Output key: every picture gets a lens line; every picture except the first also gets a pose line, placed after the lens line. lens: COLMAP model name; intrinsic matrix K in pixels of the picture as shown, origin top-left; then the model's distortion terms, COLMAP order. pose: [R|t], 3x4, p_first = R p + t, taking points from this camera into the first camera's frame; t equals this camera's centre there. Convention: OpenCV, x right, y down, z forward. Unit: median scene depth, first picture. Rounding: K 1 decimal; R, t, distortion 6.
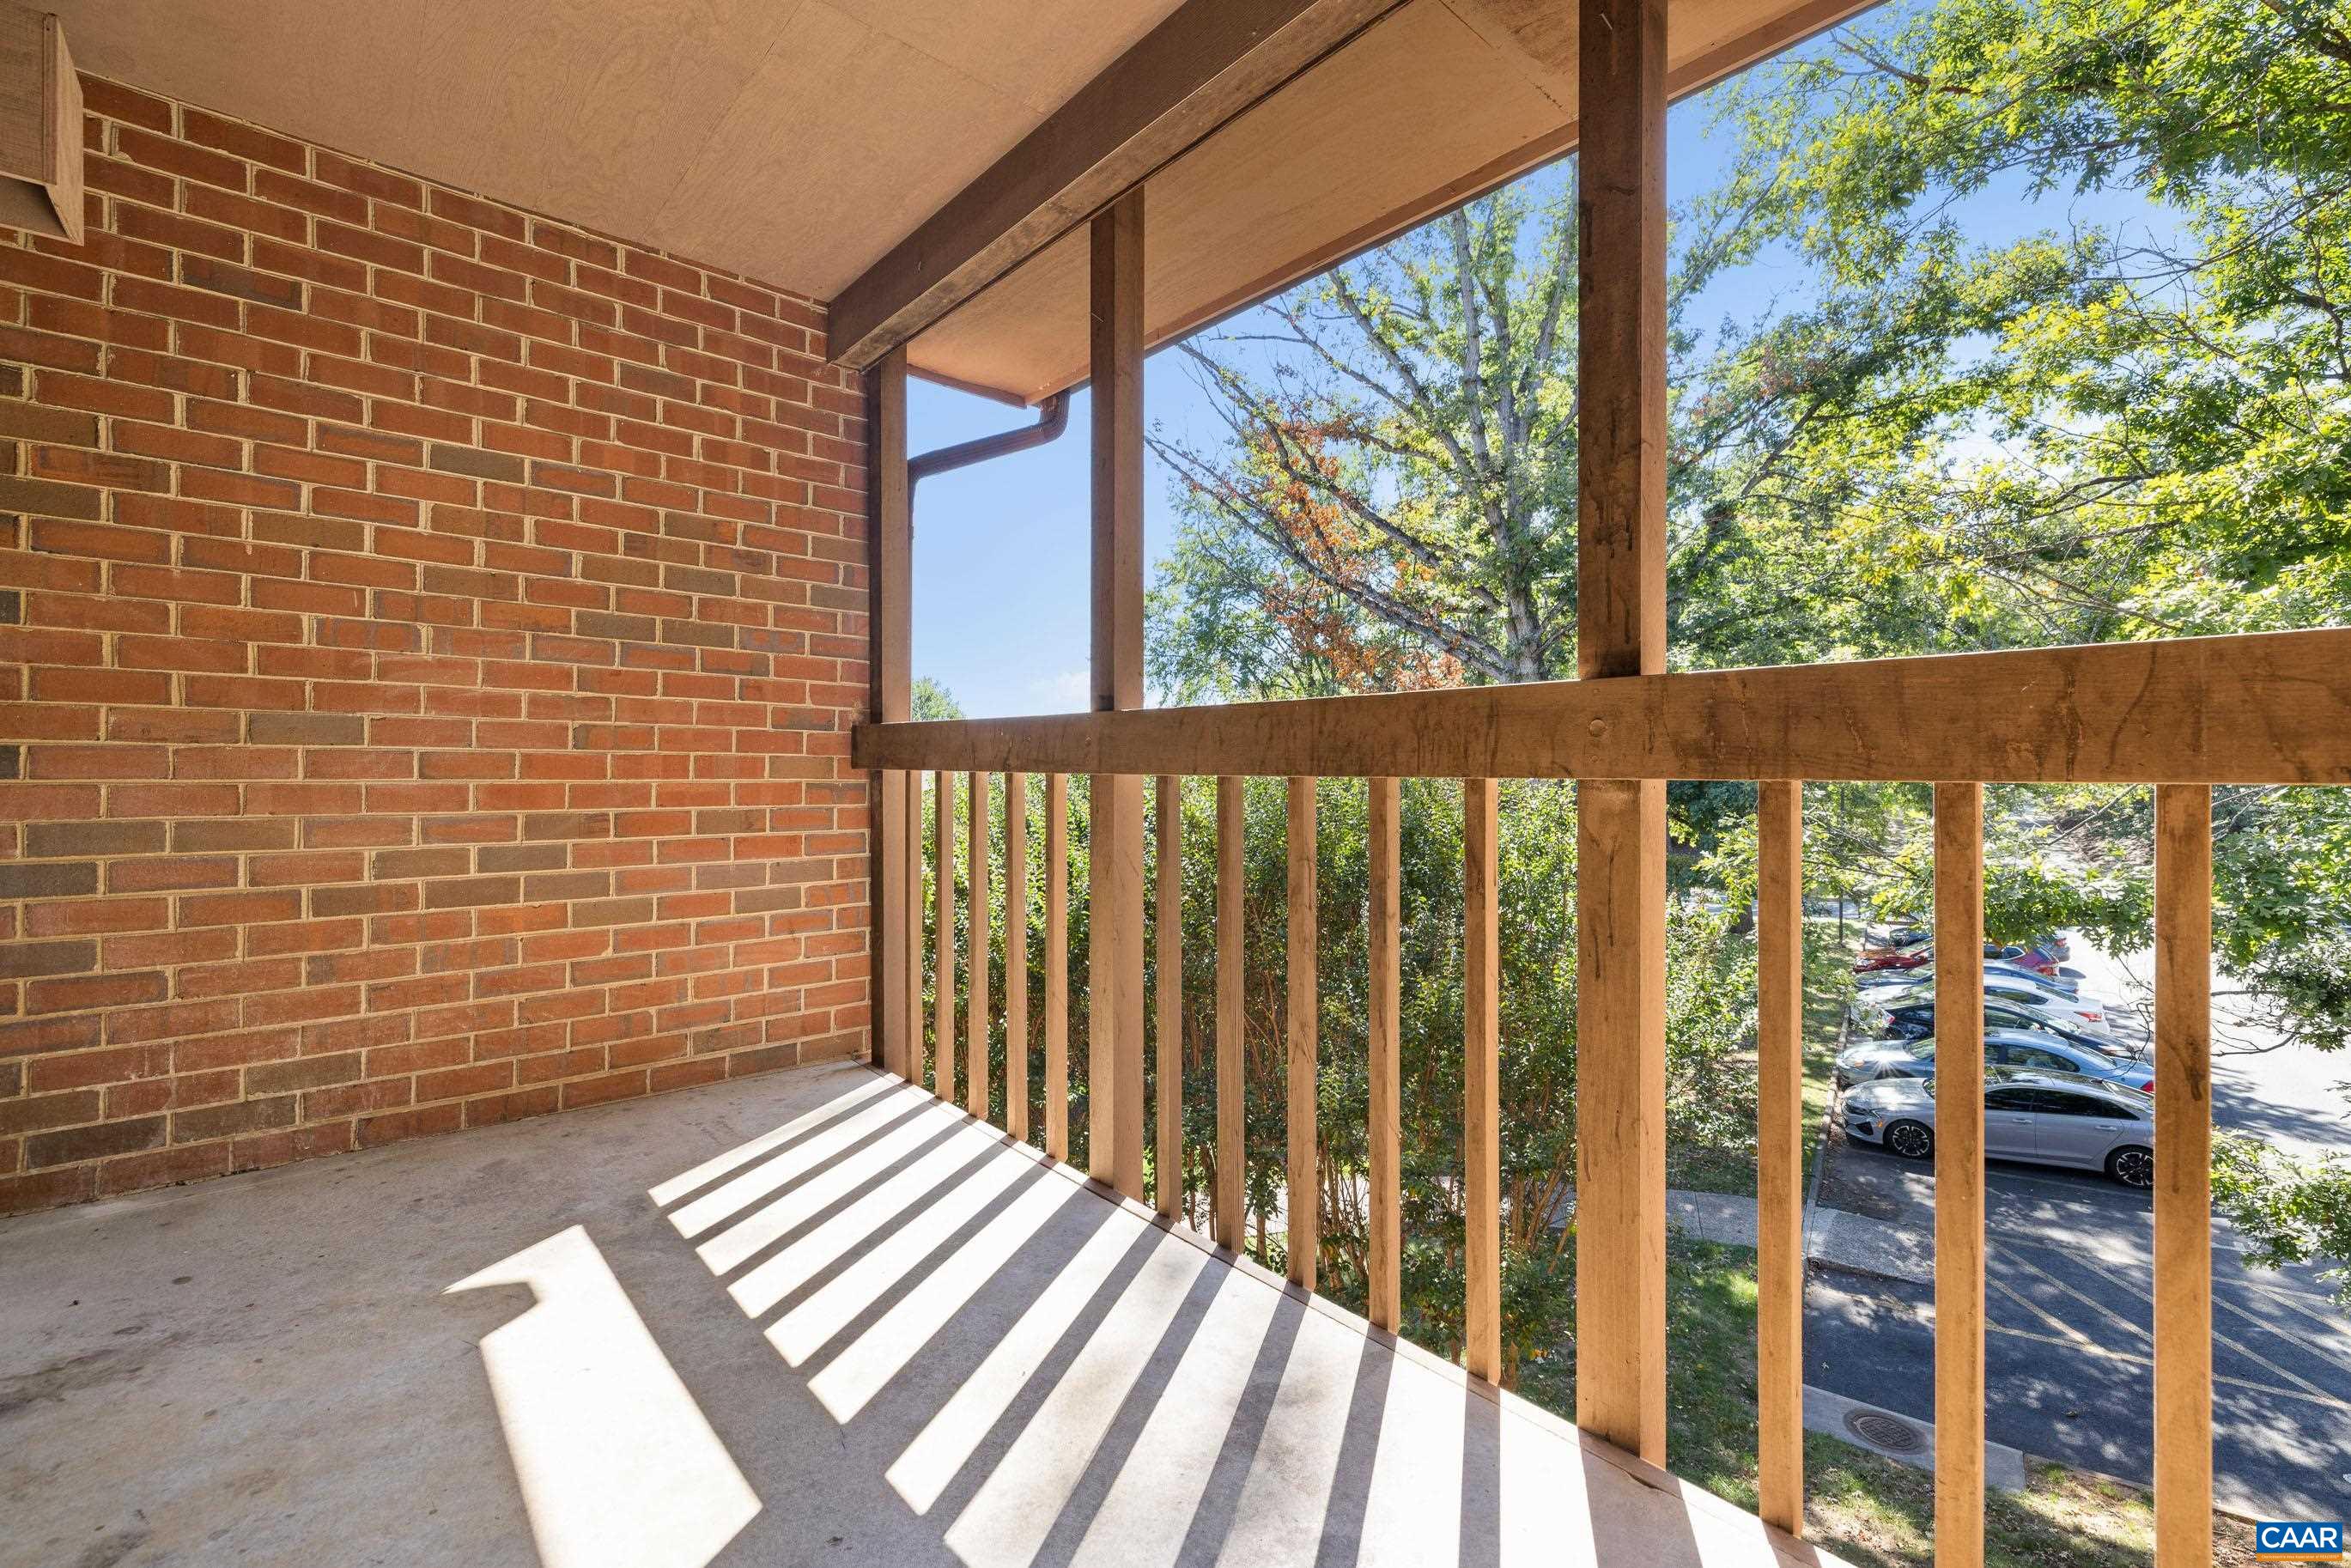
lens RADIAL K [[1002.0, 0, 1170.6], [0, 1002.0, 782.0], [0, 0, 1]] dist [0.002820, 0.000407]
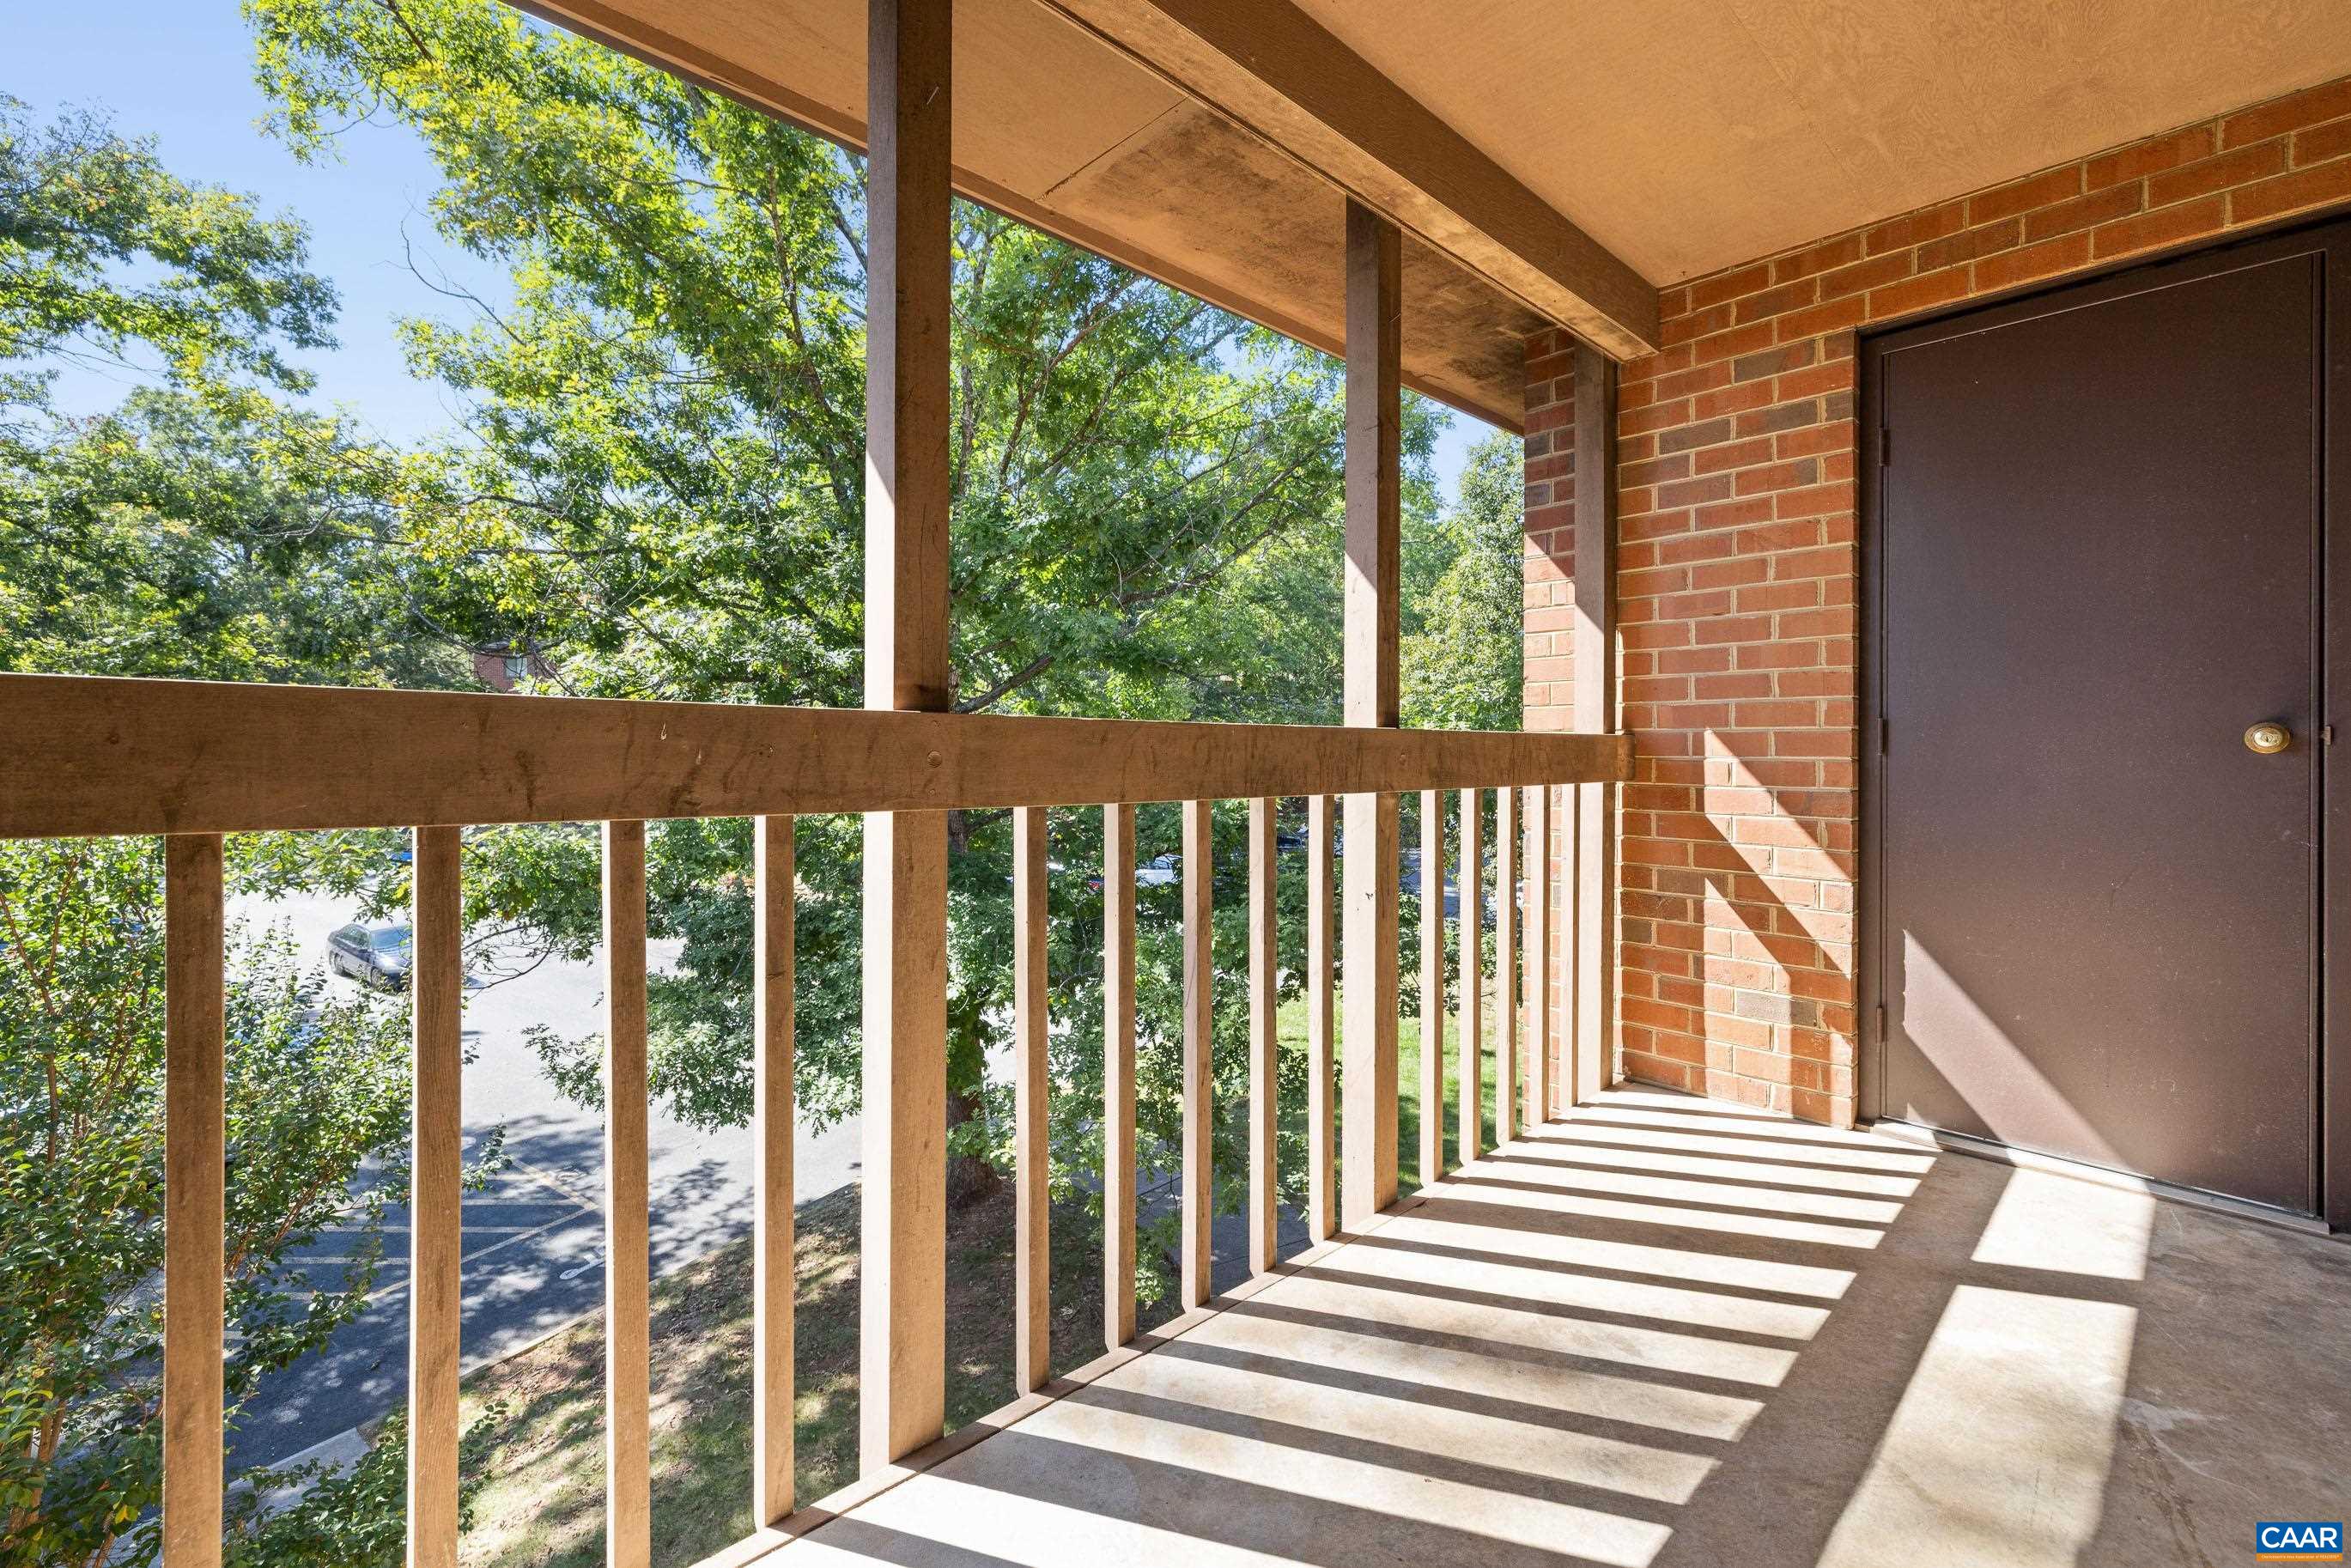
lens RADIAL K [[1002.0, 0, 1170.6], [0, 1002.0, 761.1], [0, 0, 1]] dist [0.002820, 0.000407]
pose [[-0.043698, -0.008389, 0.999010, -0.197557], [0.005716, 0.999946, 0.008647, -0.007272], [-0.999028, 0.006088, -0.043647, 0.235248]]
